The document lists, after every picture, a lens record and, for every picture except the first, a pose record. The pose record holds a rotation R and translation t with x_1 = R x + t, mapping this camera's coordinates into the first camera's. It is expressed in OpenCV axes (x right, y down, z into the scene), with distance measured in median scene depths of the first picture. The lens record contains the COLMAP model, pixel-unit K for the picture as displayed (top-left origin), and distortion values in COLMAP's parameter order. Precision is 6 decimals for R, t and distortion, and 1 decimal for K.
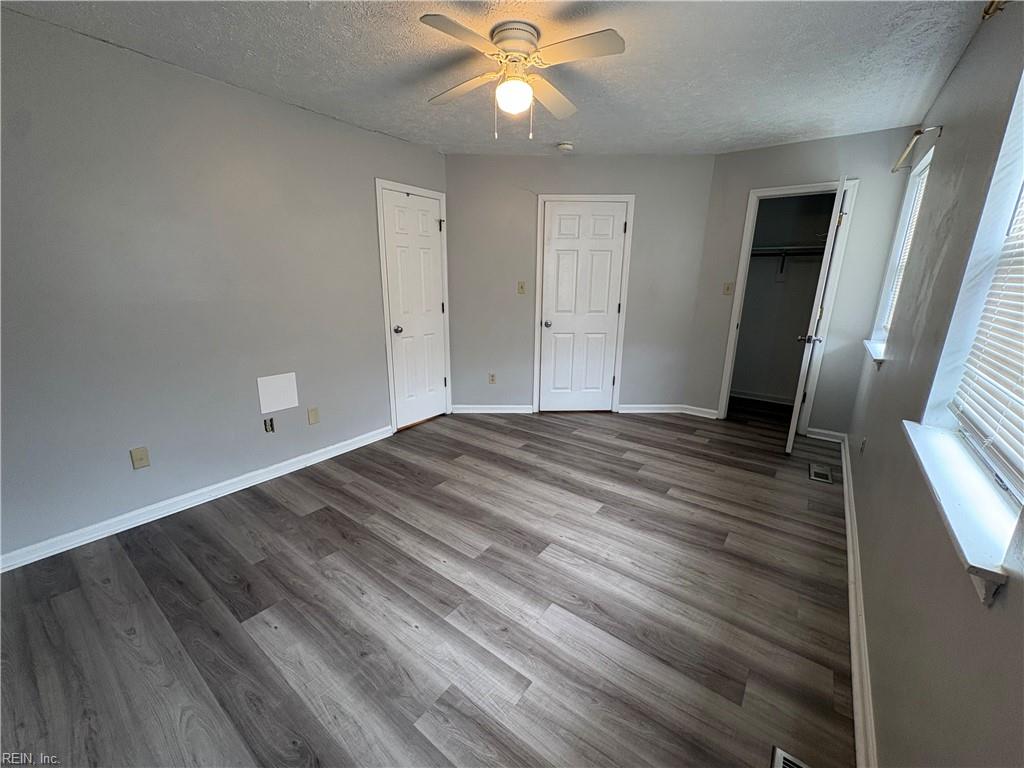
lens RADIAL K [[409.6, 0, 511.7], [0, 409.6, 384.4], [0, 0, 1]] dist [0.001718, -0.000187]
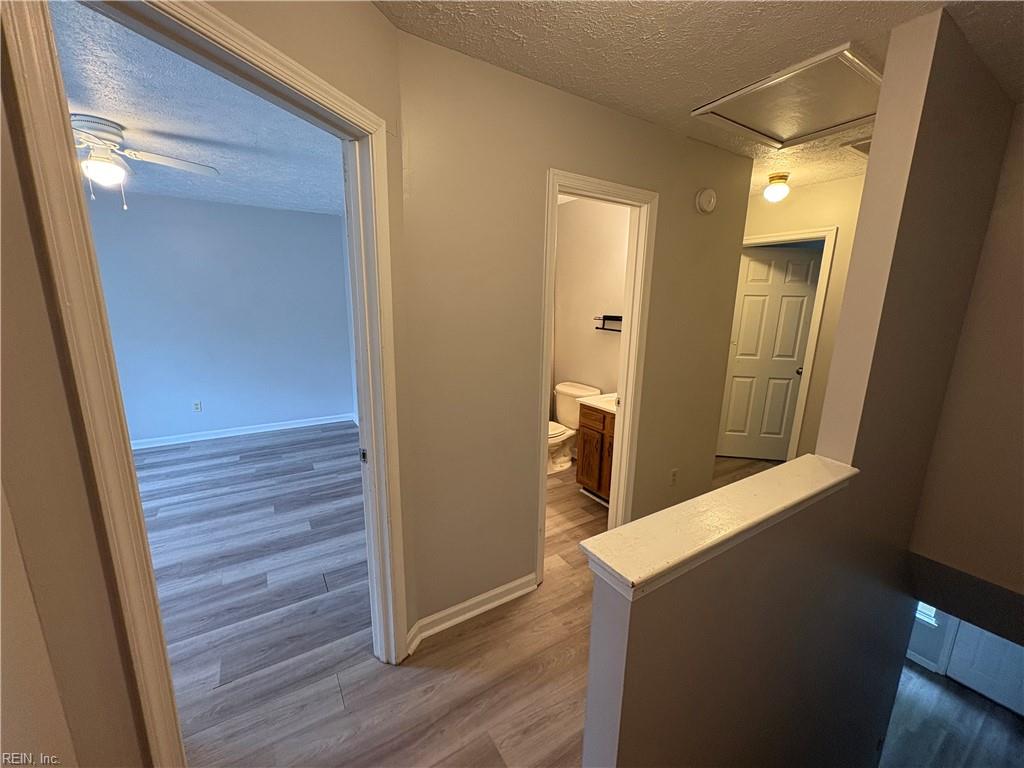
lens RADIAL K [[409.6, 0, 512.0], [0, 409.6, 387.9], [0, 0, 1]] dist [0.001718, -0.000187]
pose [[-0.346691, 0.185657, -0.919422, 0.547849], [-0.263469, 0.921477, 0.285420, -0.529360], [0.900216, 0.341192, -0.270552, 1.783739]]
